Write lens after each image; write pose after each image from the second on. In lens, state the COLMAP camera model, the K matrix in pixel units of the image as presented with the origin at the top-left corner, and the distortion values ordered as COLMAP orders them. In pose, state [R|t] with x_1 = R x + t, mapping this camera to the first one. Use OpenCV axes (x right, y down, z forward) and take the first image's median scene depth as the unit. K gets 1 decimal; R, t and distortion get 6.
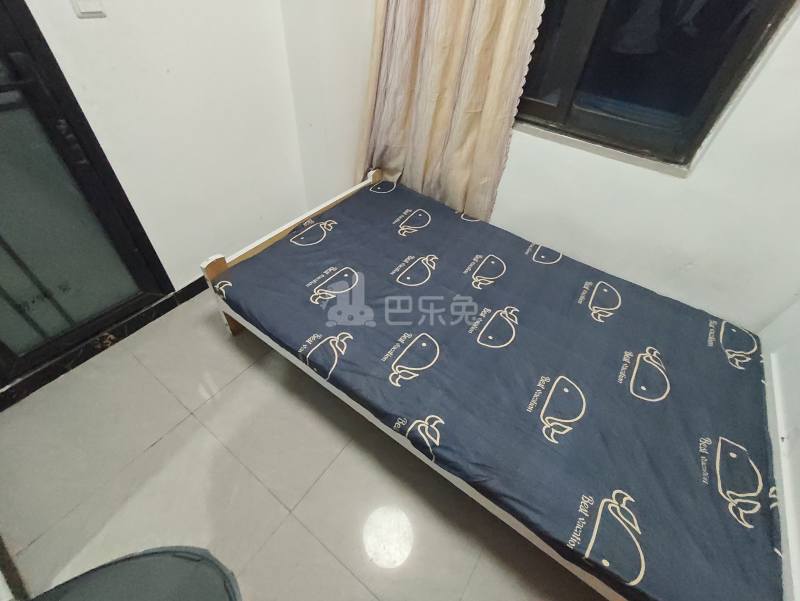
lens RADIAL K [[359.7, 0, 401.2], [0, 359.7, 289.9], [0, 0, 1]] dist [-0.002301, 0.000176]
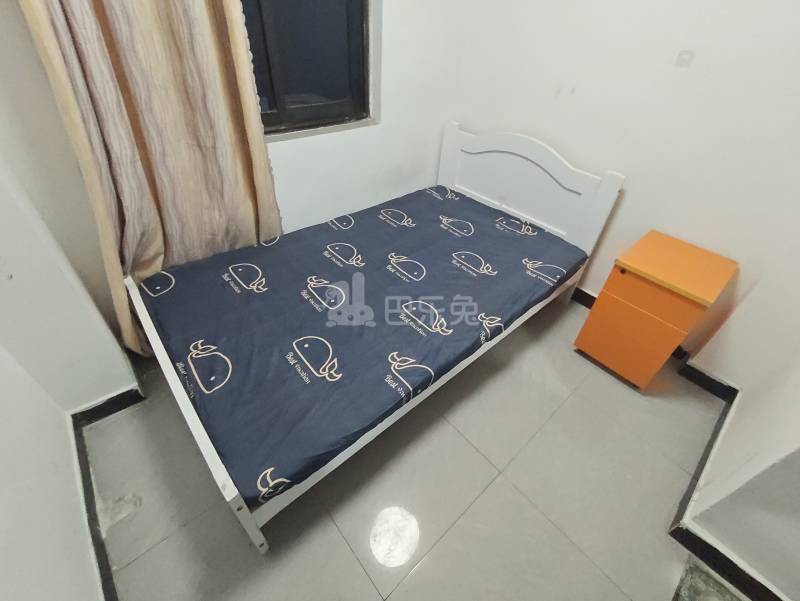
lens RADIAL K [[357.4, 0, 397.1], [0, 357.4, 292.2], [0, 0, 1]] dist [0.000774, -0.000022]
pose [[0.221184, -0.653798, 0.723620, -0.643582], [0.643670, 0.655295, 0.395319, -0.325276], [-0.732643, 0.378334, 0.565772, 0.287328]]
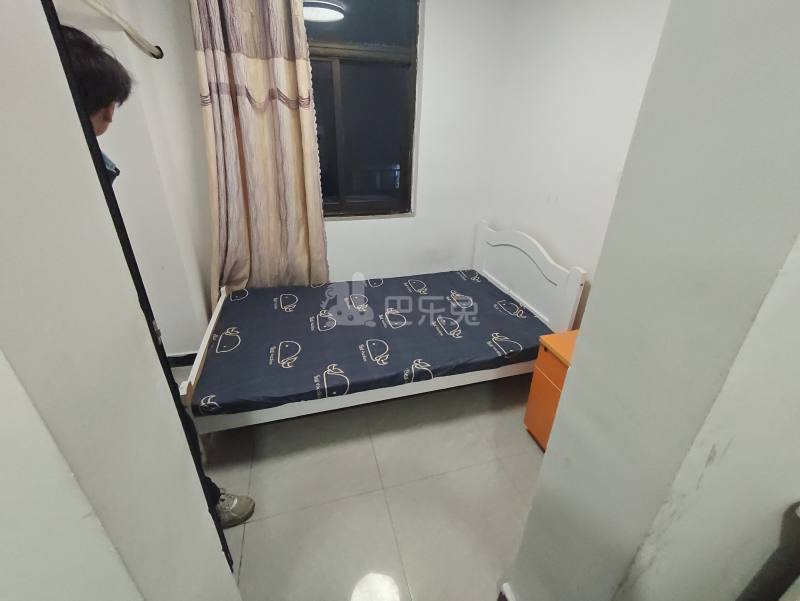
lens RADIAL K [[359.7, 0, 401.2], [0, 359.7, 289.9], [0, 0, 1]] dist [-0.002301, 0.000176]
pose [[0.622013, -0.374763, 0.687497, -0.699370], [0.556464, 0.829280, -0.051410, 0.085841], [-0.550861, 0.414545, 0.724365, -0.238157]]
